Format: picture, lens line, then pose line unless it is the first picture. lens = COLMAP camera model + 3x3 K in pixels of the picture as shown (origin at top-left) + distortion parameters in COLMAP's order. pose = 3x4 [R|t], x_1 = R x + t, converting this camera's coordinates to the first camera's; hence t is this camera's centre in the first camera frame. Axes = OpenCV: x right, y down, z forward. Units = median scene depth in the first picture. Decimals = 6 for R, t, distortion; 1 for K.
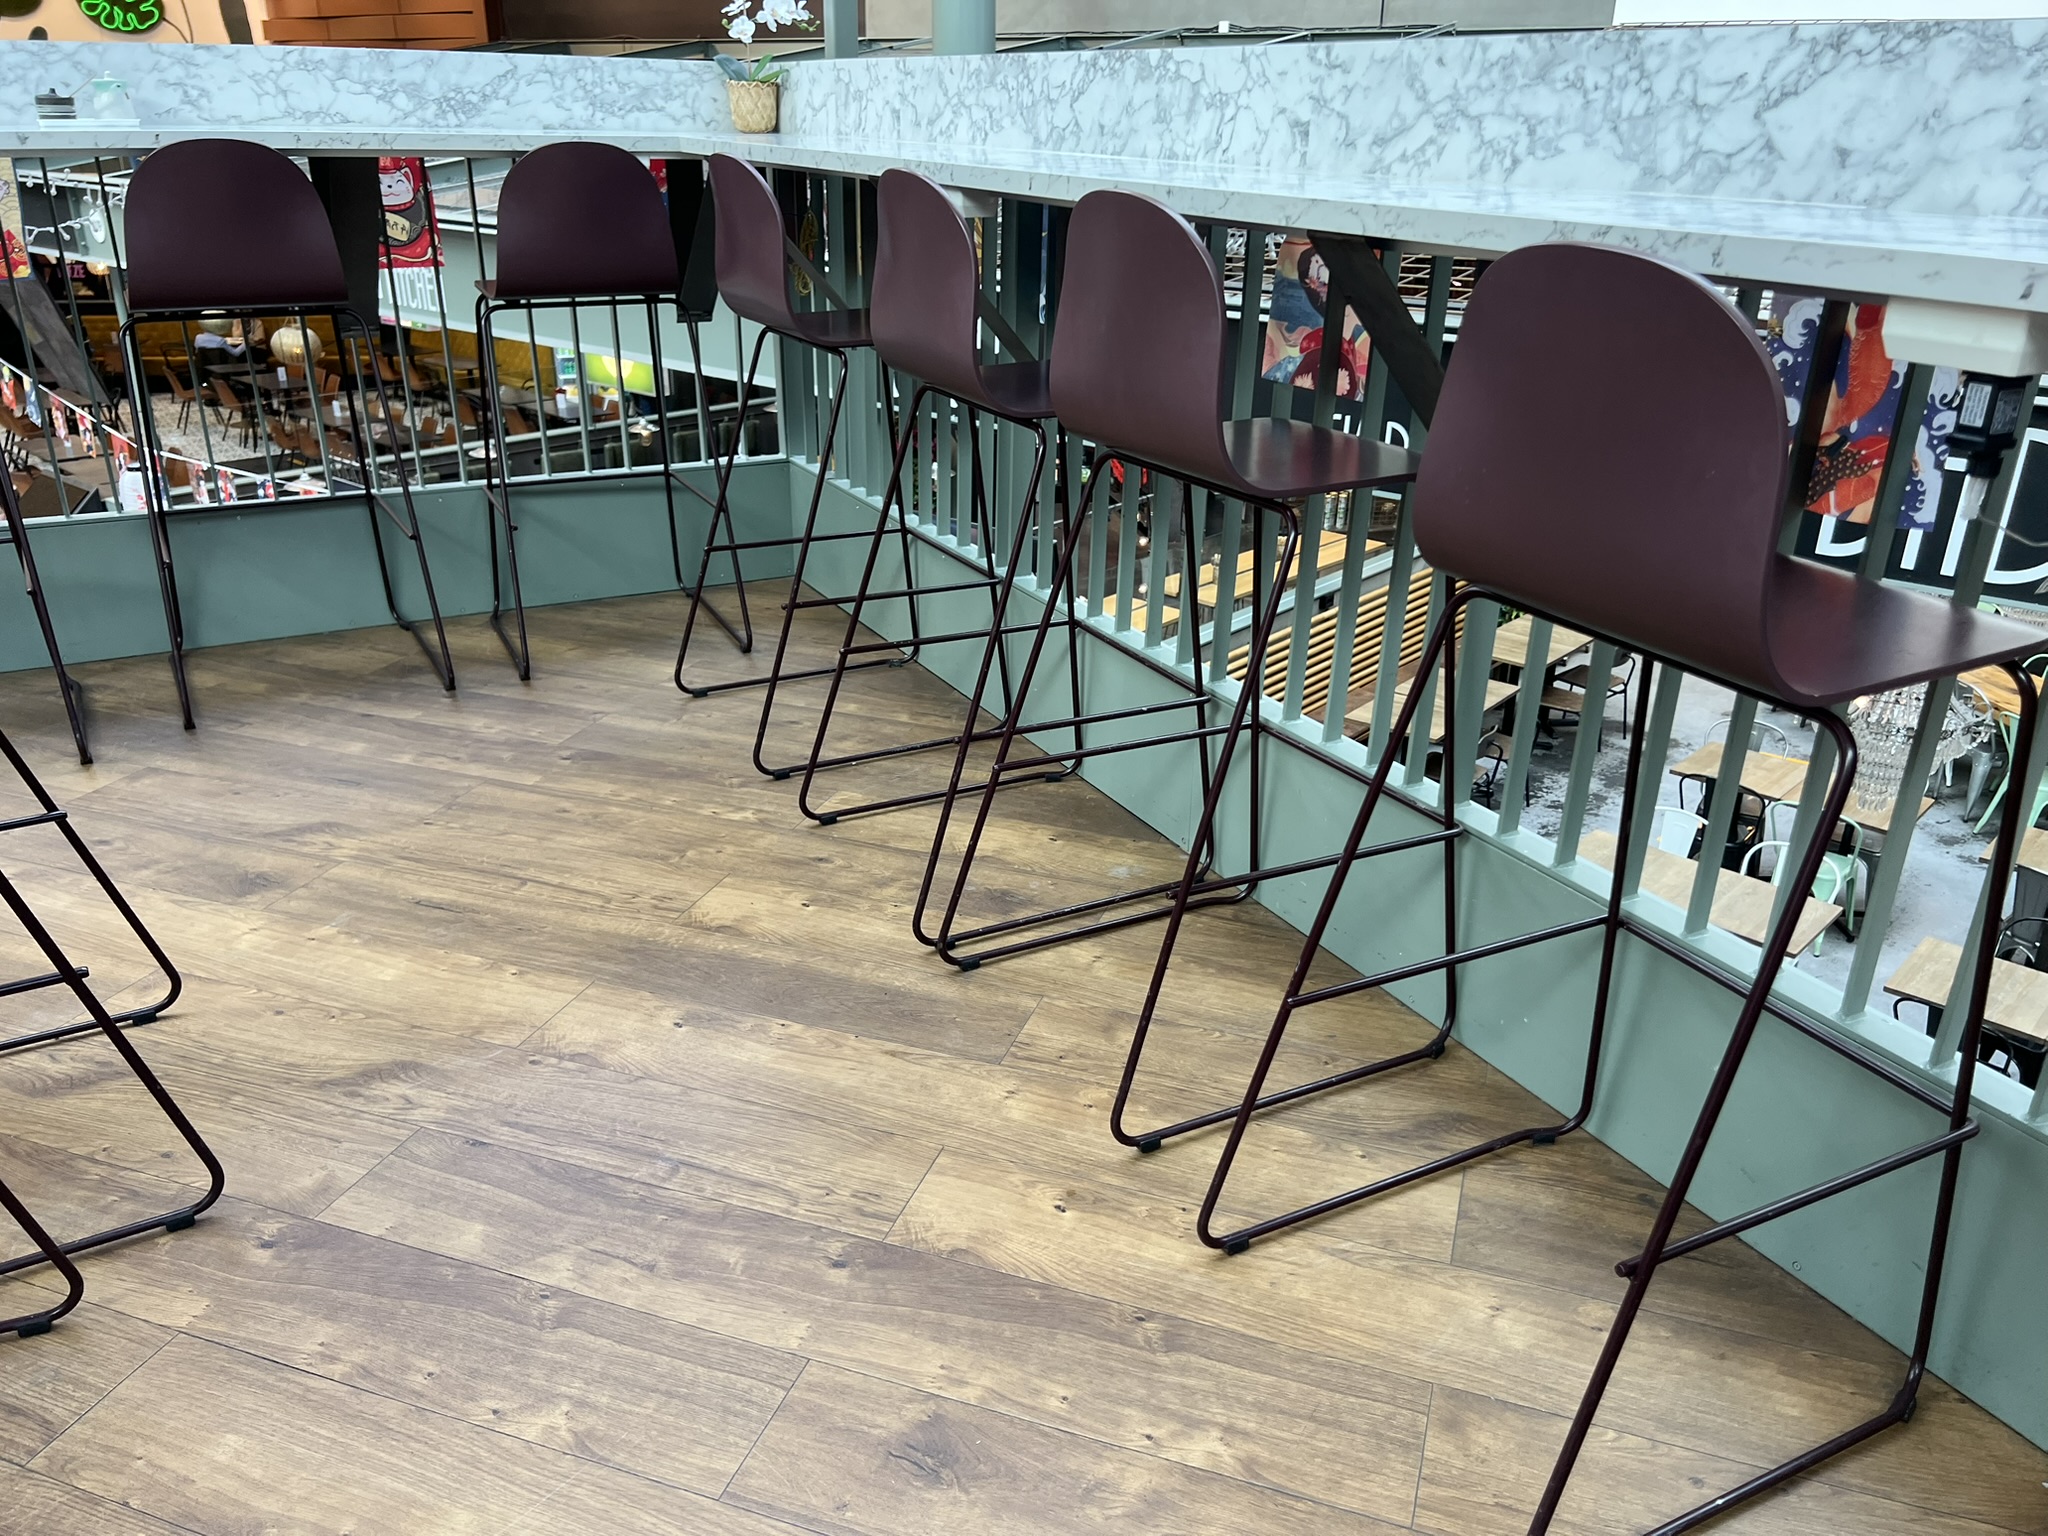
lens RADIAL K [[1529.7, 0, 1028.0], [0, 1529.7, 783.1], [0, 0, 1]] dist [0.026889, -0.042458]
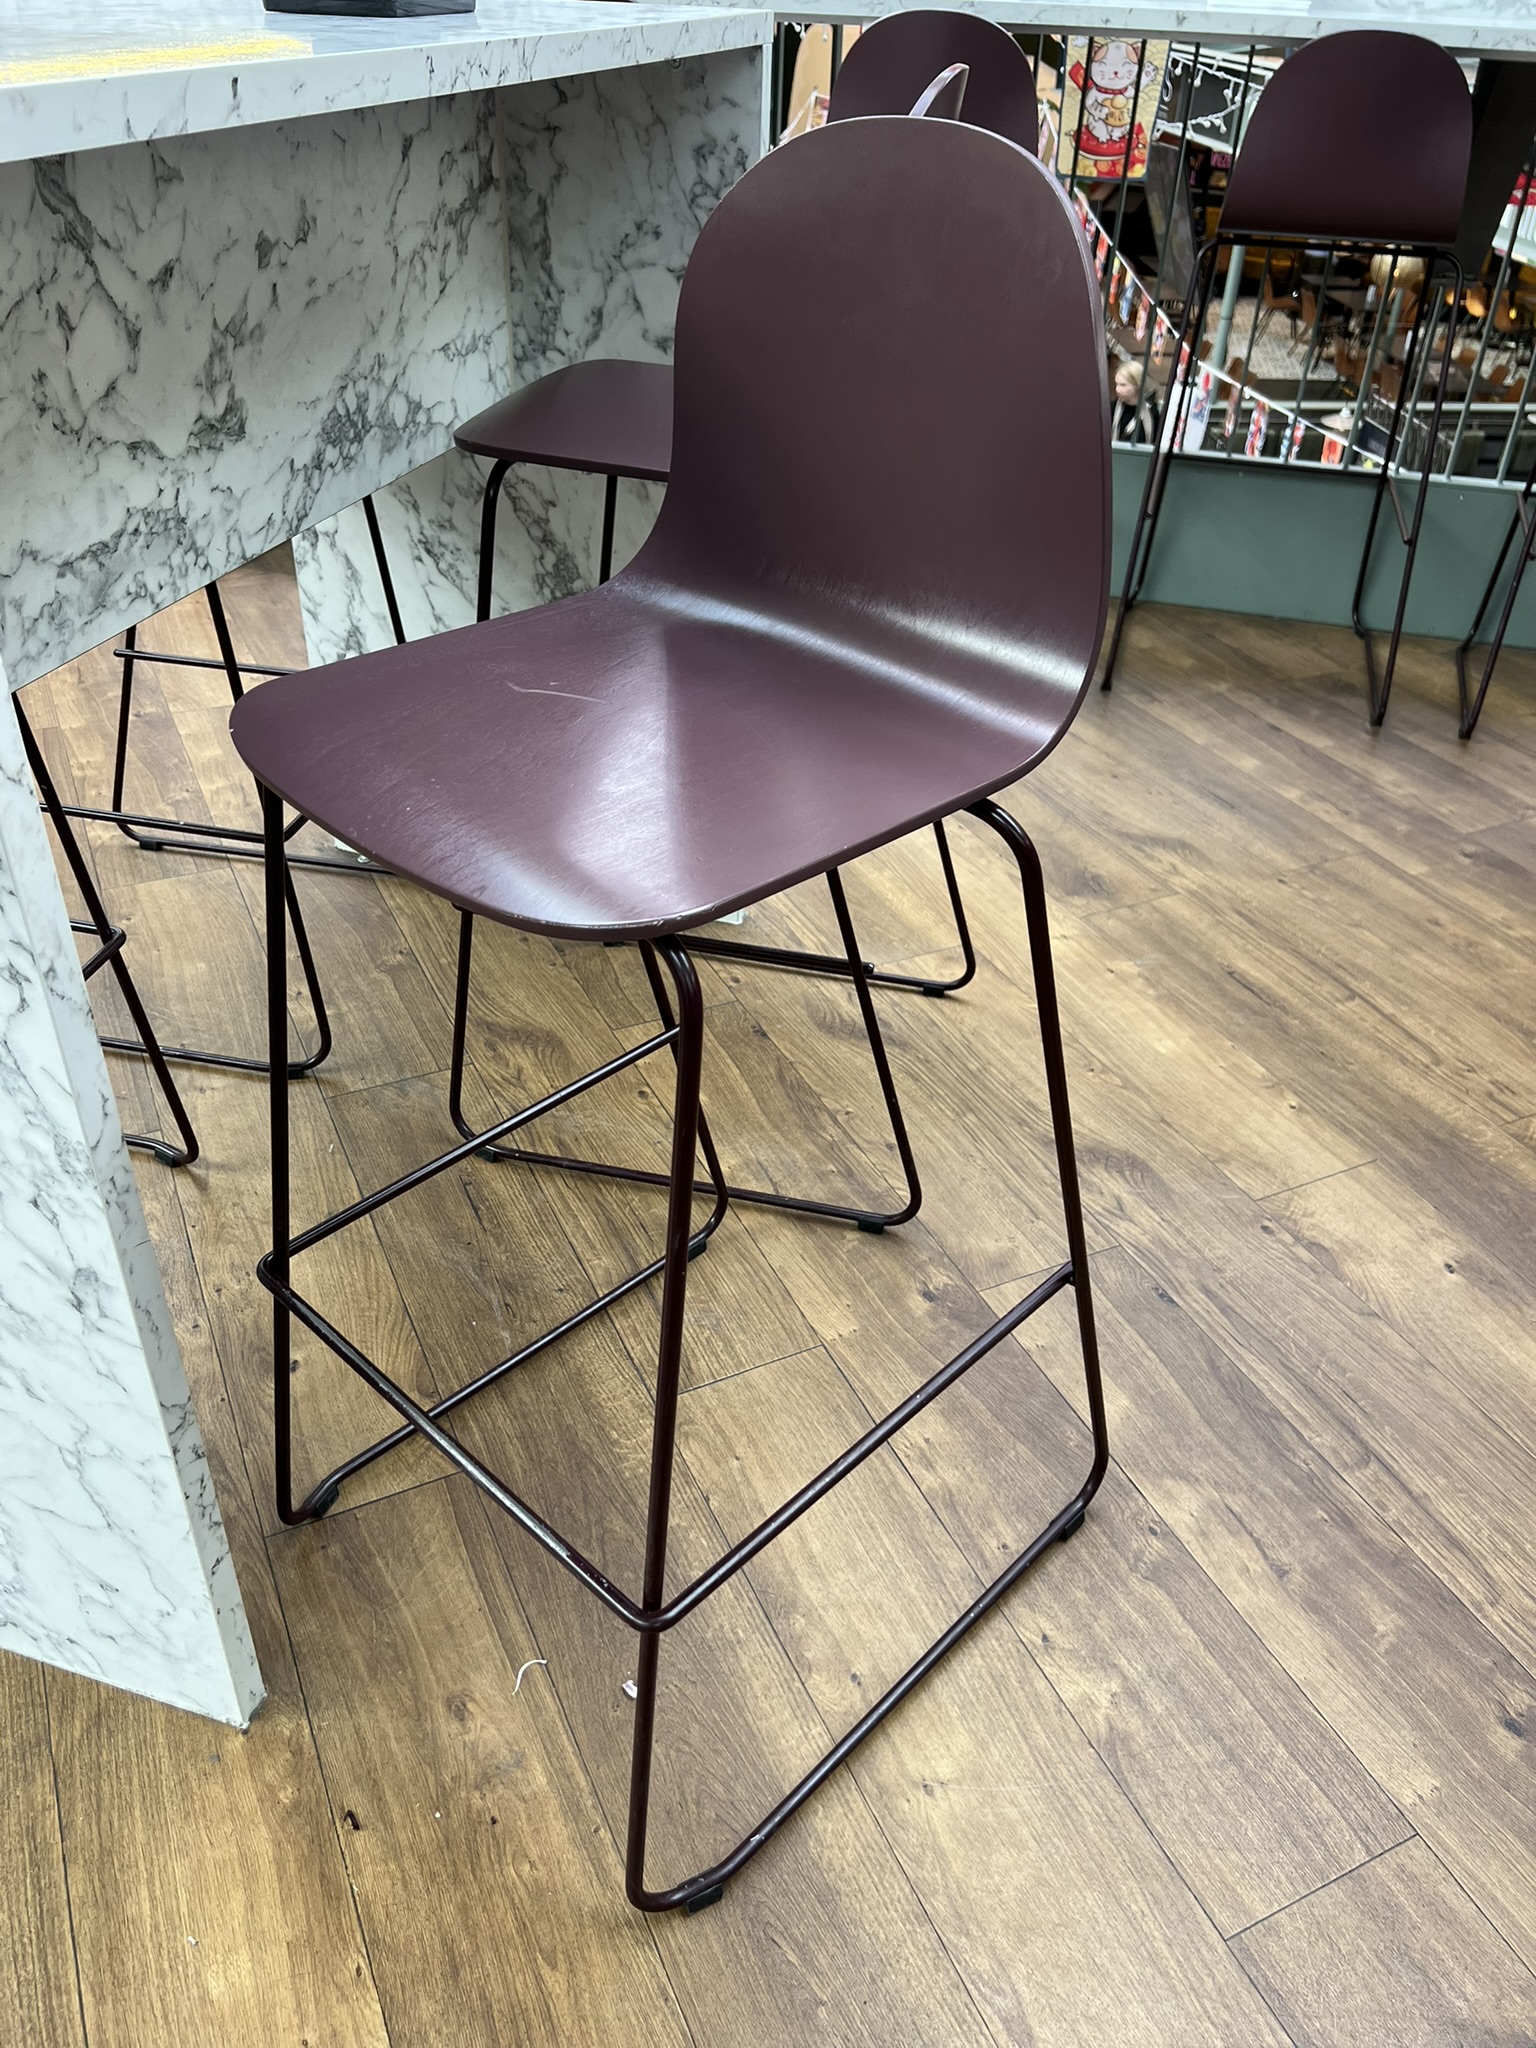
lens RADIAL K [[1529.7, 0, 758.7], [0, 1529.7, 1007.2], [0, 0, 1]] dist [0.026889, -0.042458]
pose [[0.698158, 0.410121, -0.586836, -0.048321], [-0.305889, 0.911960, 0.273425, -0.050589], [0.647308, -0.011387, 0.762143, 0.119077]]
